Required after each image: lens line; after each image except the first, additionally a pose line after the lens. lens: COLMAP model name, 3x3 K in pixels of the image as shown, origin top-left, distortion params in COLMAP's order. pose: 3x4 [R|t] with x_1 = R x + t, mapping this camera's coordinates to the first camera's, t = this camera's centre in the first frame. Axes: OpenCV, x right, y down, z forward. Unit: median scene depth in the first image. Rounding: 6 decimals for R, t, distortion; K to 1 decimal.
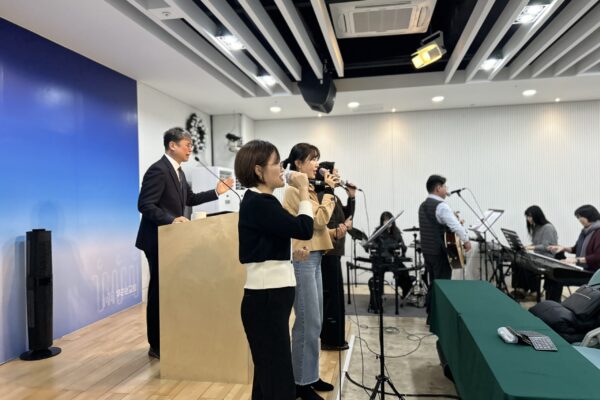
lens RADIAL K [[452.8, 0, 300.0], [0, 452.8, 200.0], [0, 0, 1]] dist [0.127717, -0.182238]
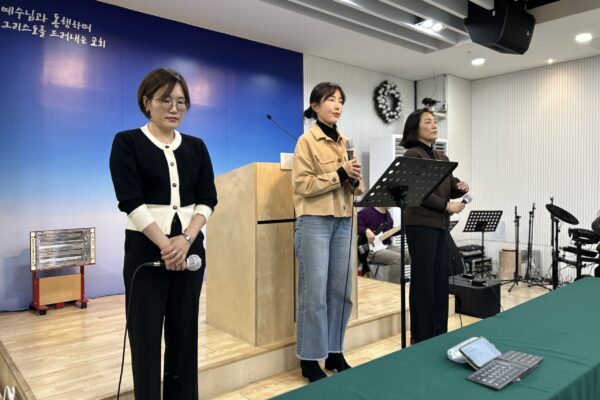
lens RADIAL K [[452.8, 0, 300.0], [0, 452.8, 200.0], [0, 0, 1]] dist [0.127717, -0.182238]
pose [[0.781077, 0.032493, -0.623589, 0.237663], [-0.013109, 0.999278, 0.035649, 0.028219], [0.624297, -0.019670, 0.780939, 0.143713]]
